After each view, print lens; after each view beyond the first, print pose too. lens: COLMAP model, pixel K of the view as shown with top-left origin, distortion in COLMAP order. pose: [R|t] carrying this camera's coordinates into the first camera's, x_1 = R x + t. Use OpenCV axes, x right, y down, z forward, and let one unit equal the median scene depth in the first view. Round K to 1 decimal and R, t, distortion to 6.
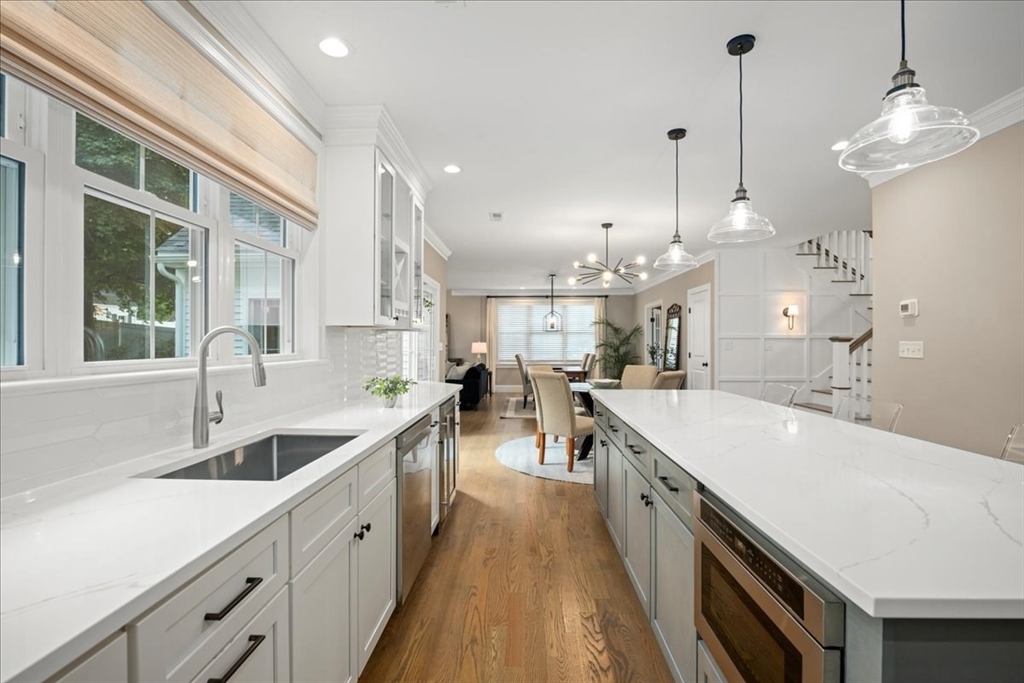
lens RADIAL K [[466.9, 0, 512.7], [0, 466.9, 348.6], [0, 0, 1]] dist [-0.013917, 0.000535]
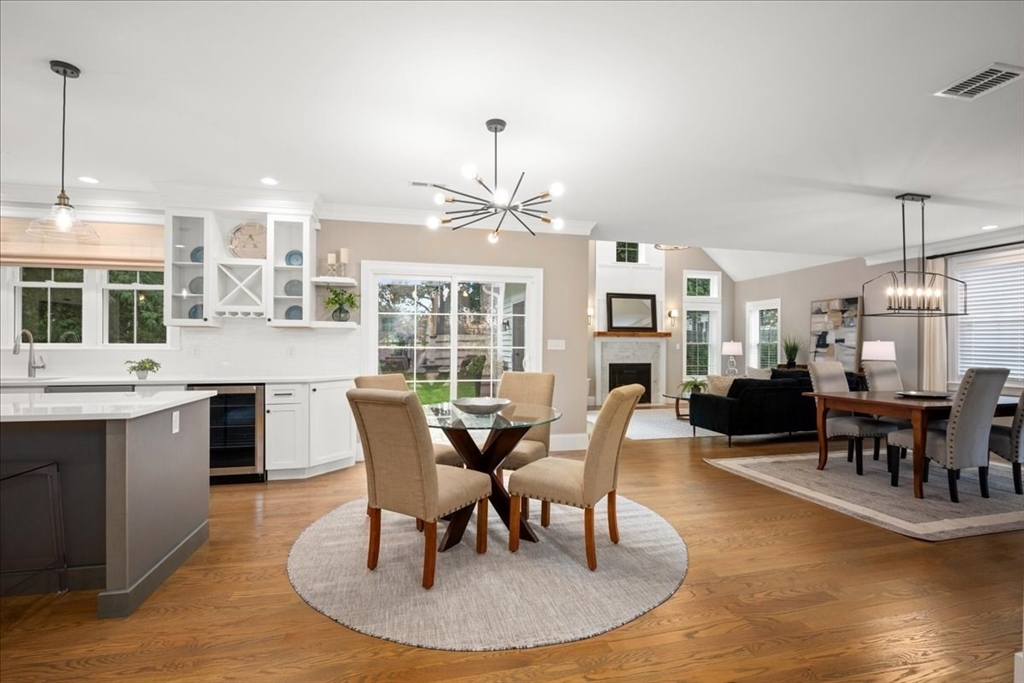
lens RADIAL K [[458.6, 0, 514.2], [0, 458.6, 345.6], [0, 0, 1]] dist [-0.014346, -0.000061]
pose [[0.267482, 0.001667, -0.963561, 0.332151], [-0.018574, 0.999822, -0.003427, 0.001871], [0.963384, 0.018813, 0.267466, 0.405279]]
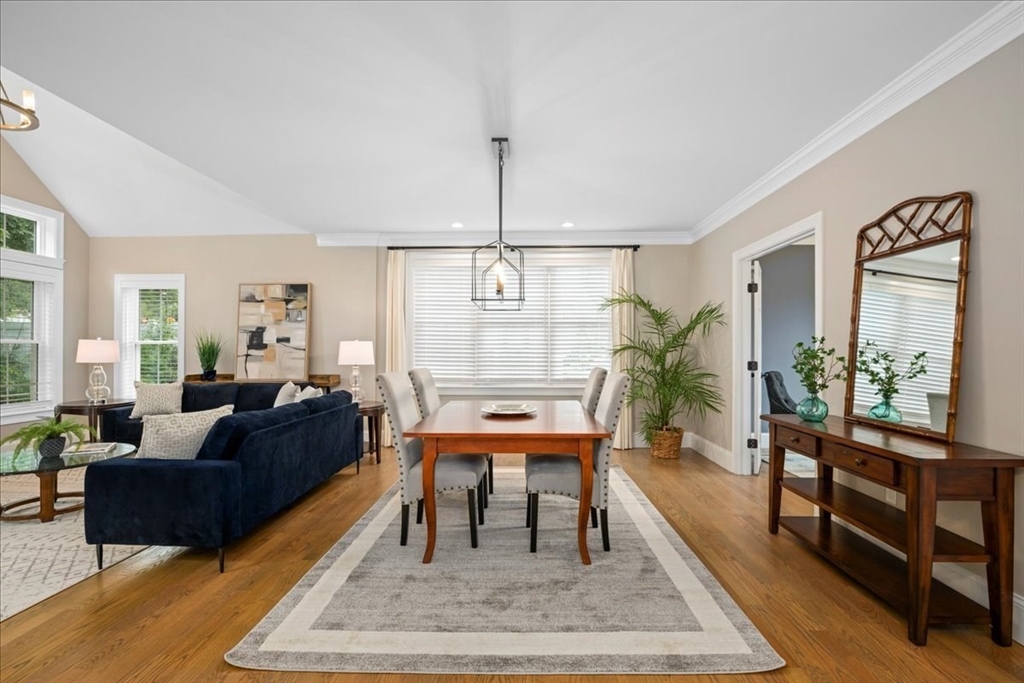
lens RADIAL K [[466.9, 0, 512.7], [0, 466.9, 348.6], [0, 0, 1]] dist [-0.013917, 0.000535]
pose [[0.999994, 0.003225, 0.000921, 0.075704], [-0.003210, 0.999857, -0.016580, 0.000830], [-0.000975, 0.016577, 0.999862, 0.529780]]
